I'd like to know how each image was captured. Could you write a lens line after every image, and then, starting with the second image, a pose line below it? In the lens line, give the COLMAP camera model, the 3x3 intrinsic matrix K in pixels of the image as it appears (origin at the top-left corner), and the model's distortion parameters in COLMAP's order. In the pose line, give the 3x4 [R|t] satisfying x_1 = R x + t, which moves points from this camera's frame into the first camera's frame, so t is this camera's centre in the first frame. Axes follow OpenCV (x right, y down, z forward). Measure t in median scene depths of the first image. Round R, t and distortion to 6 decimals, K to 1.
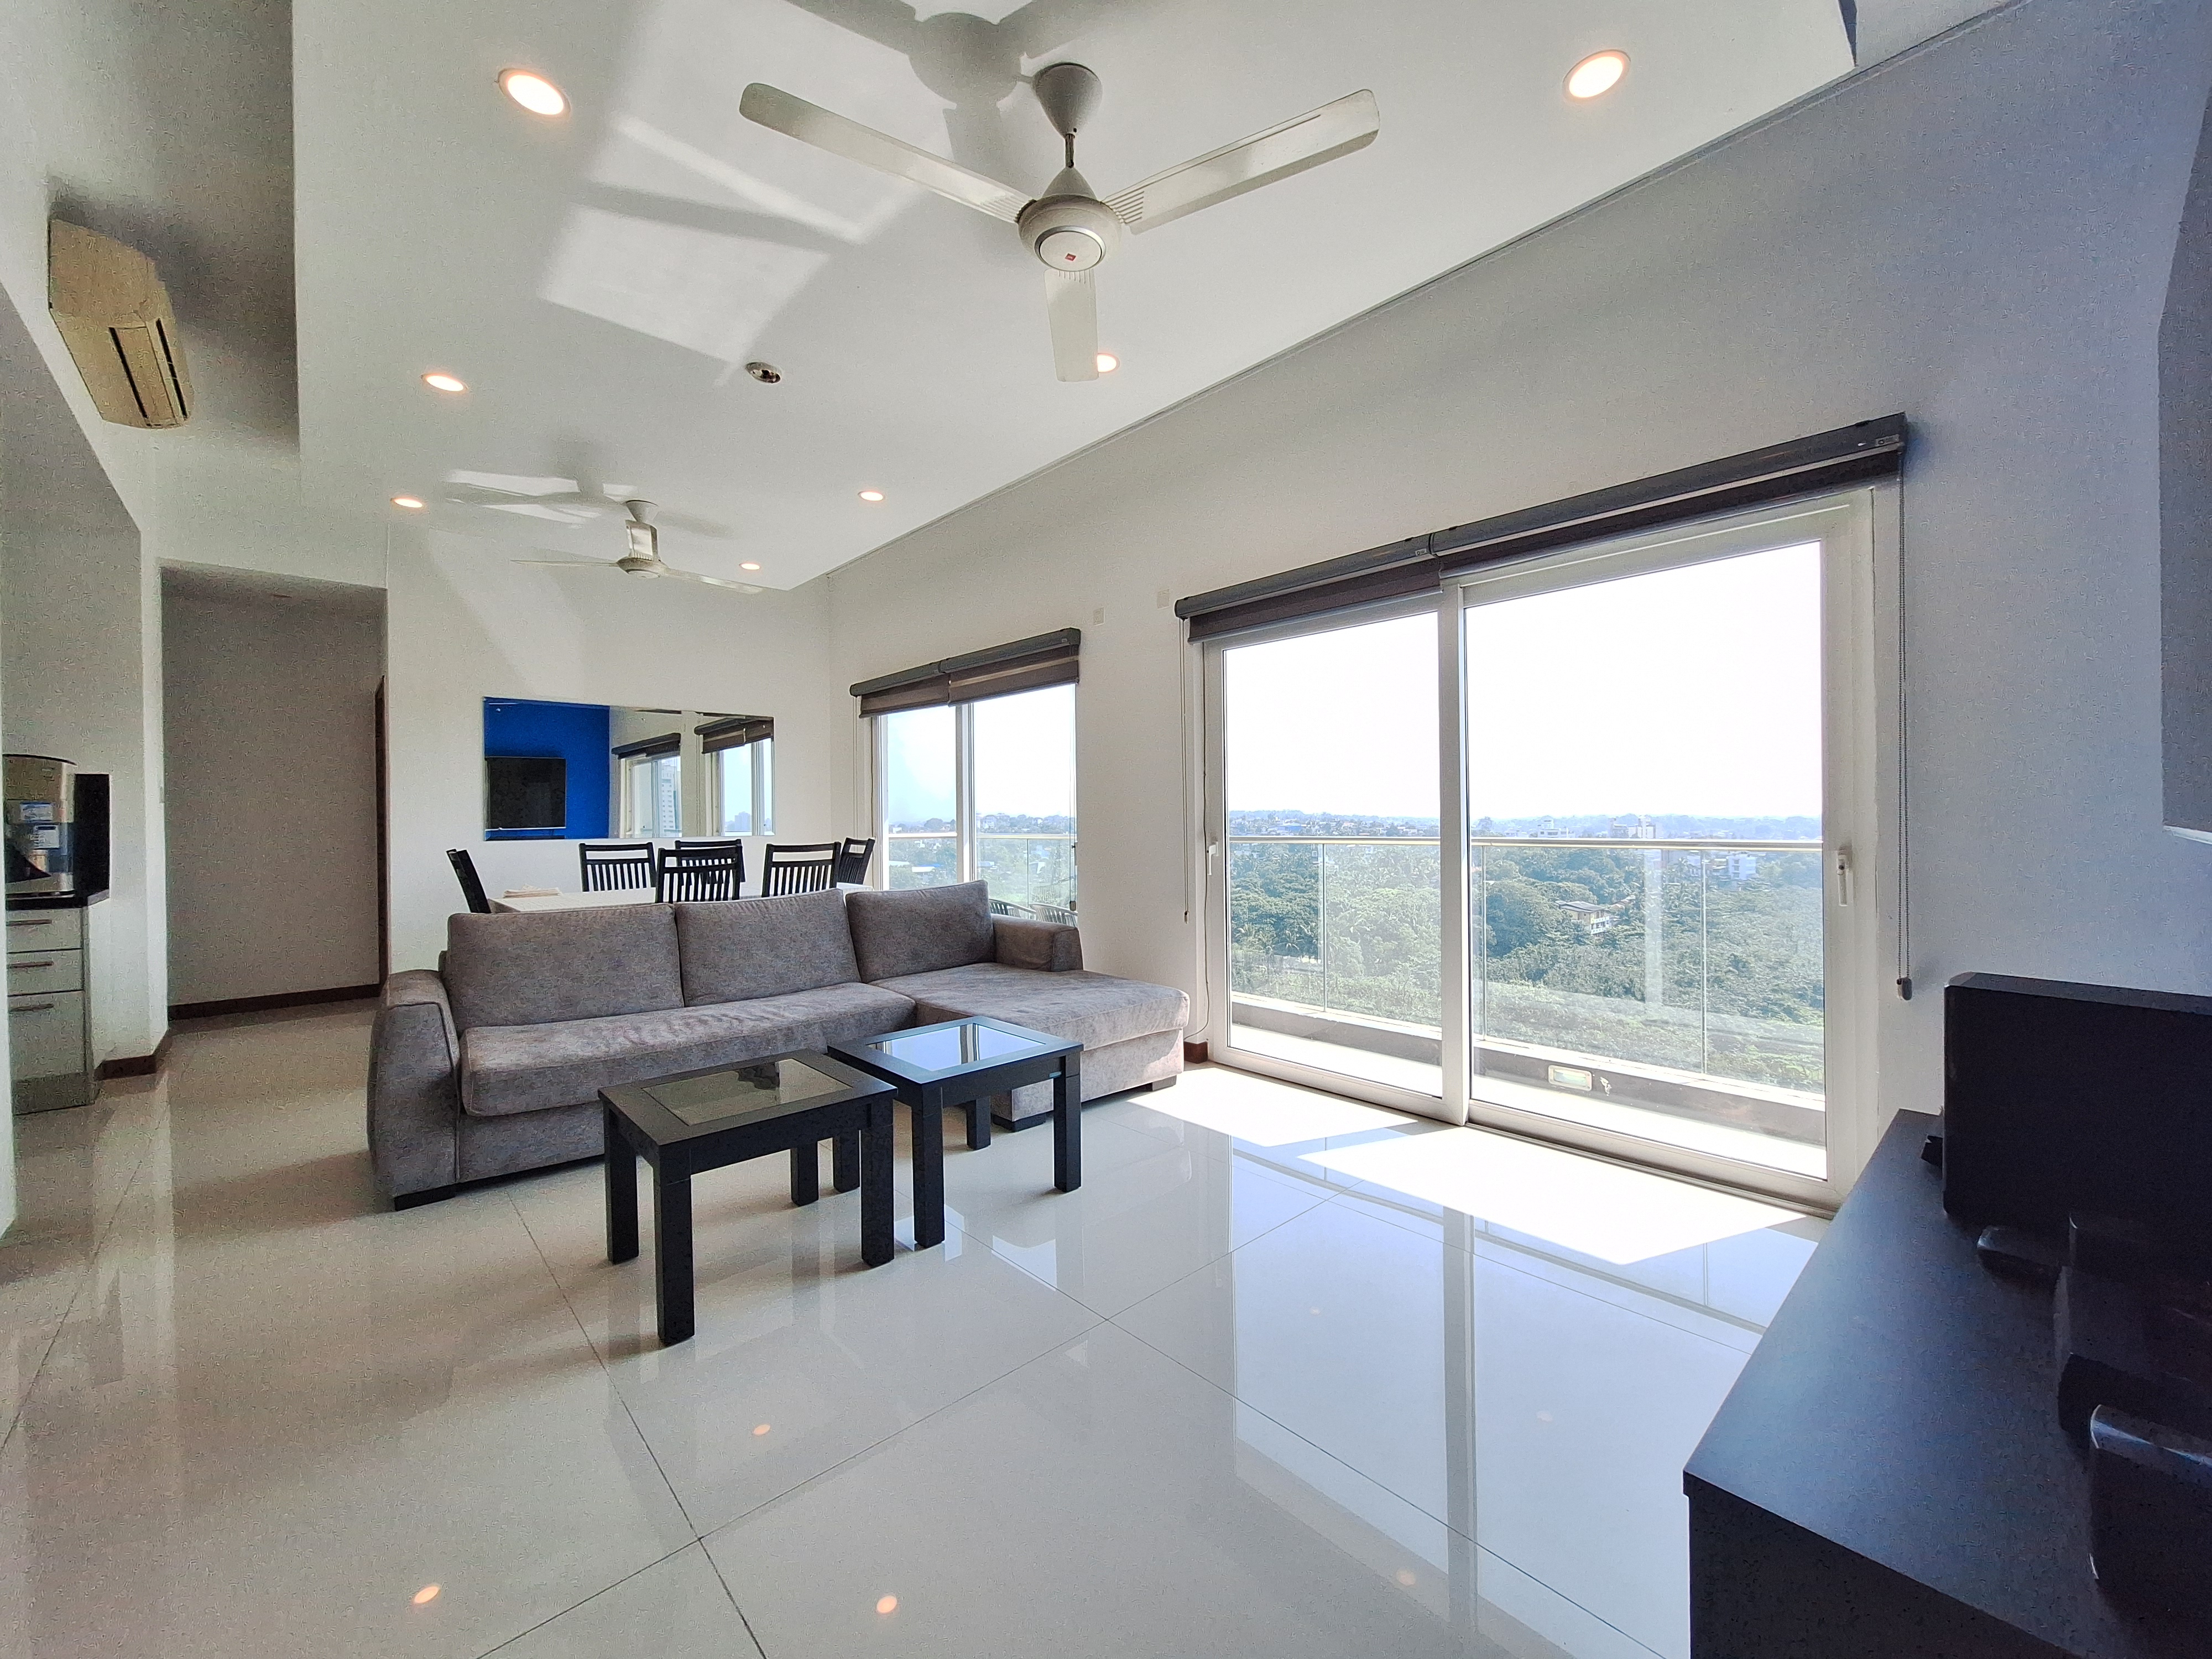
lens RADIAL K [[882.2, 0, 1116.4], [0, 882.2, 823.0], [0, 0, 1]] dist [0.000634, 0.000142]
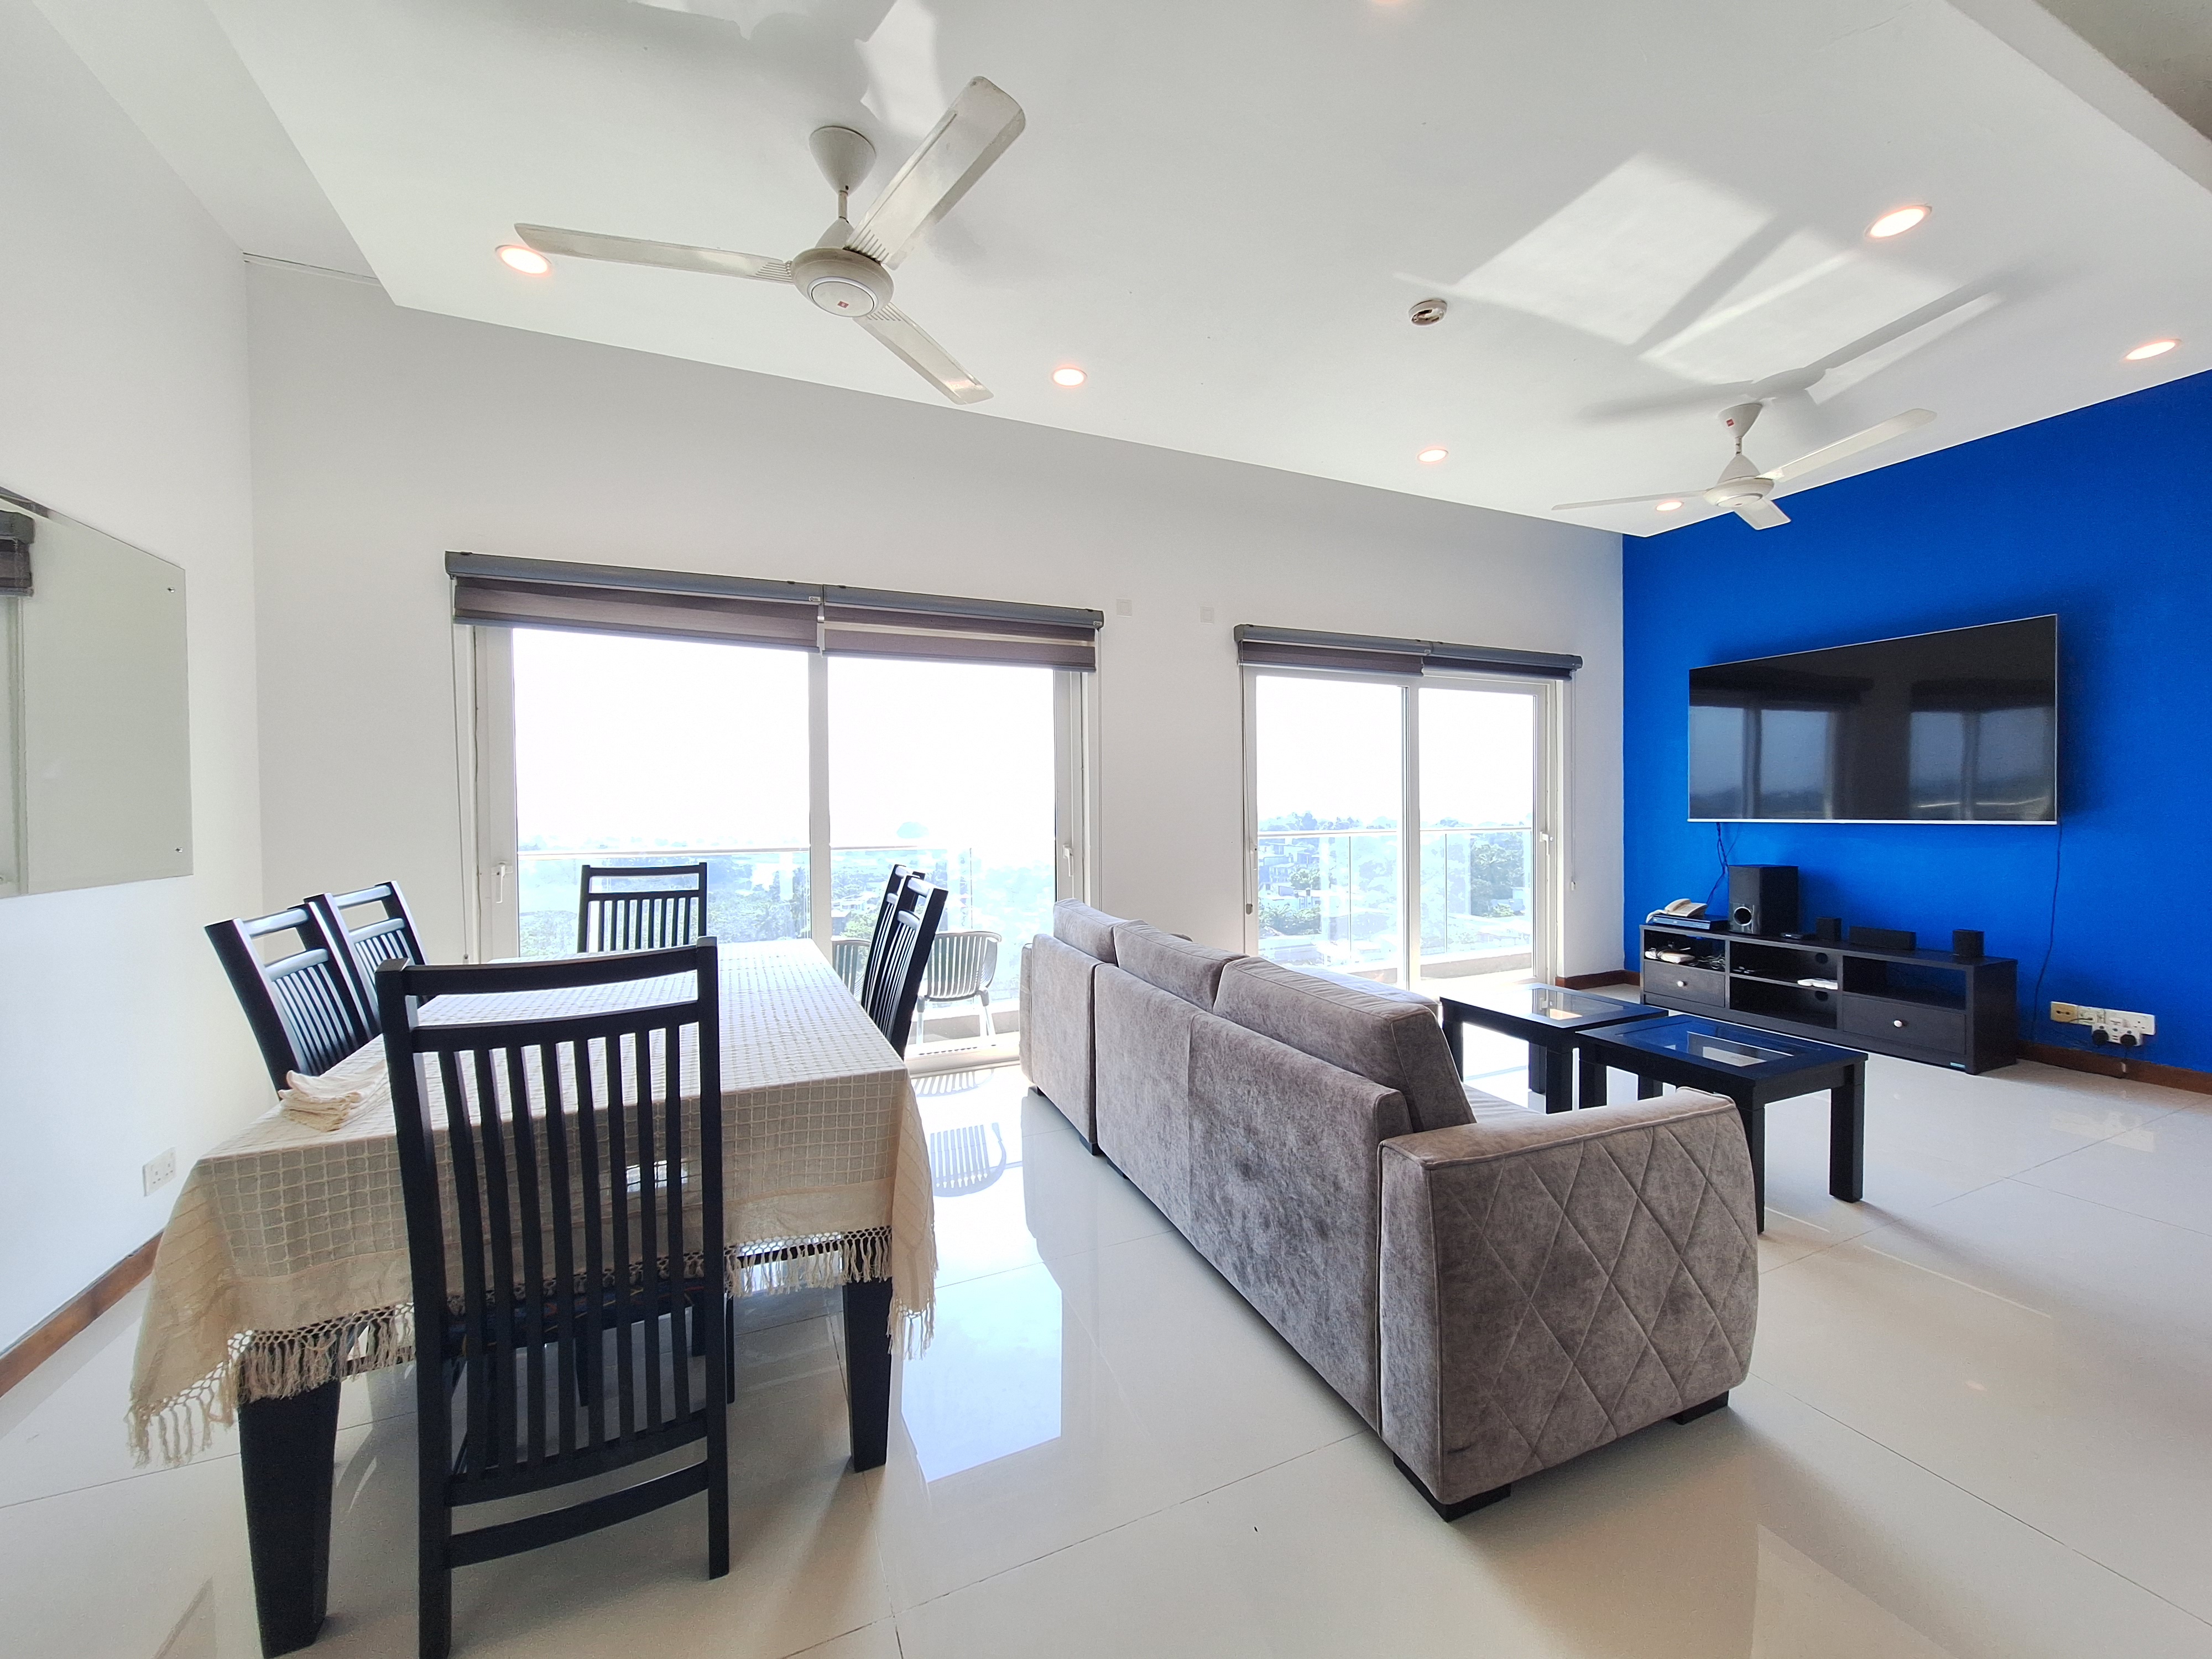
lens RADIAL K [[854.6, 0, 1116.8], [0, 854.6, 829.3], [0, 0, 1]] dist [-0.000359, -0.000023]
pose [[0.320547, -0.005696, 0.947215, -1.064933], [0.016620, 0.999862, 0.000388, 0.010690], [-0.947087, 0.015619, 0.320598, 0.826807]]
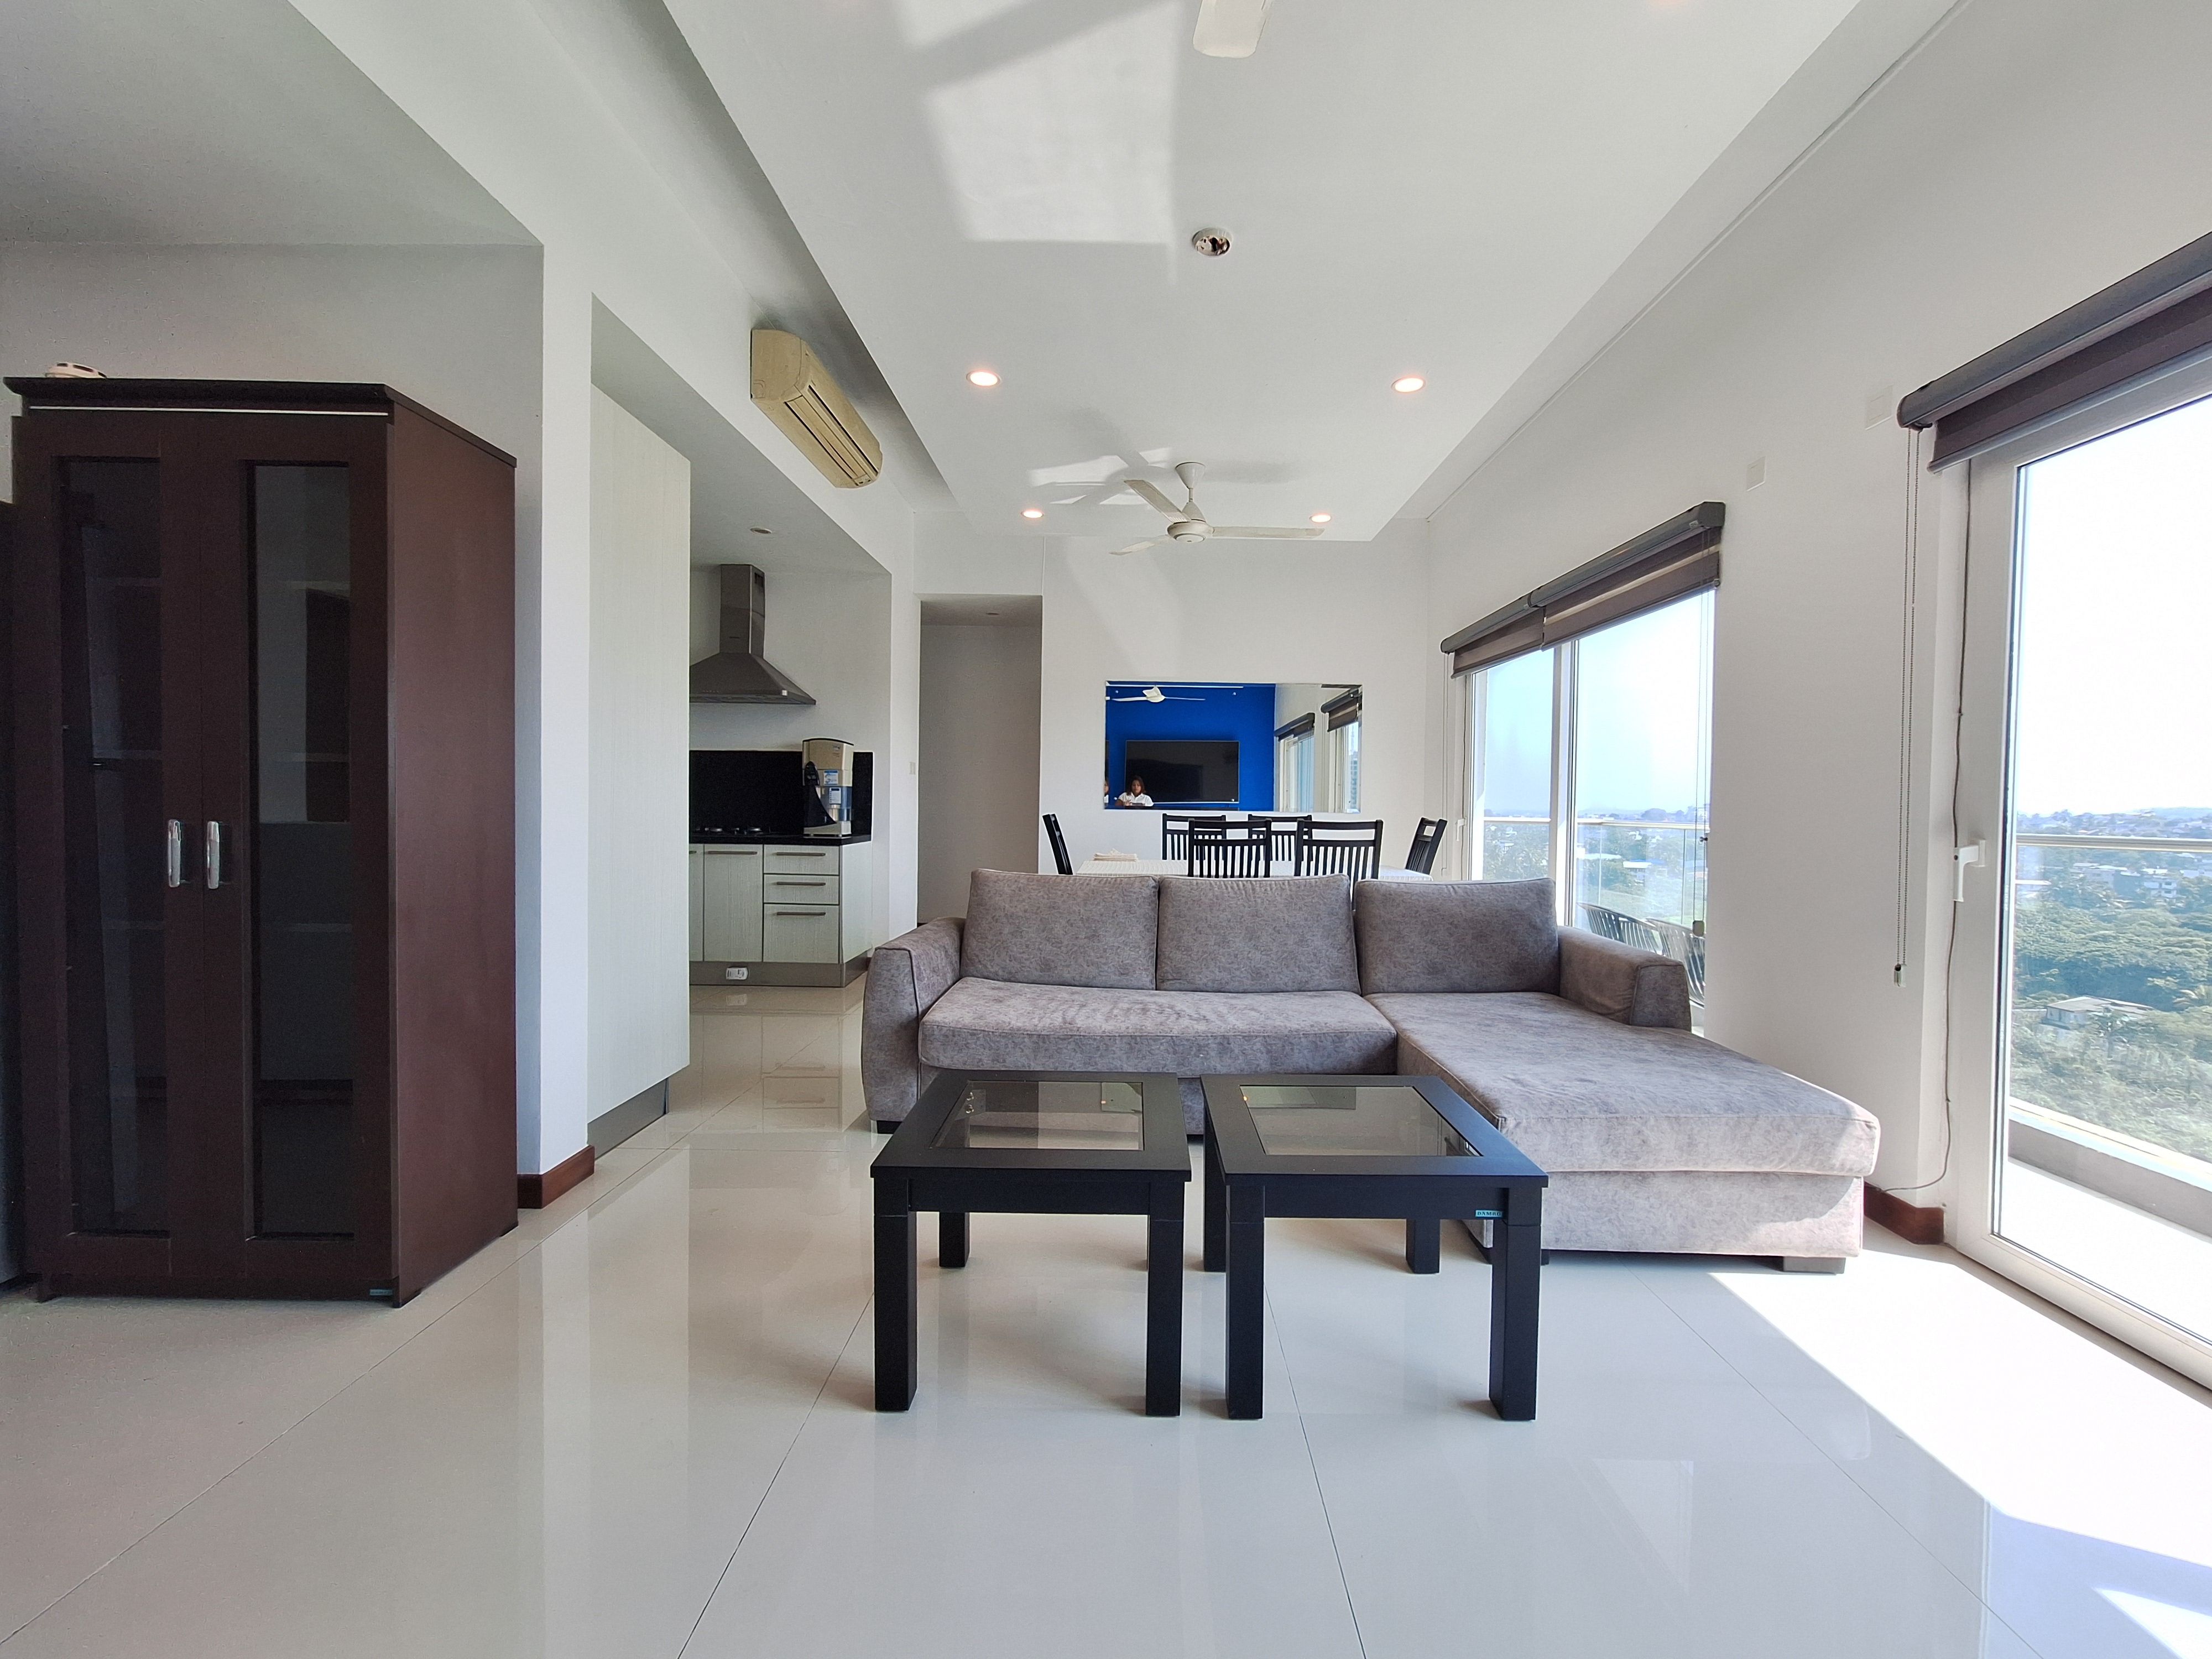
lens RADIAL K [[876.1, 0, 1130.2], [0, 876.1, 821.1], [0, 0, 1]] dist [-0.014827, 0.010851]
pose [[0.733488, 0.034919, -0.678804, 0.096849], [-0.025314, 0.999390, 0.024057, 0.010635], [0.679230, -0.000462, 0.733925, 0.283152]]
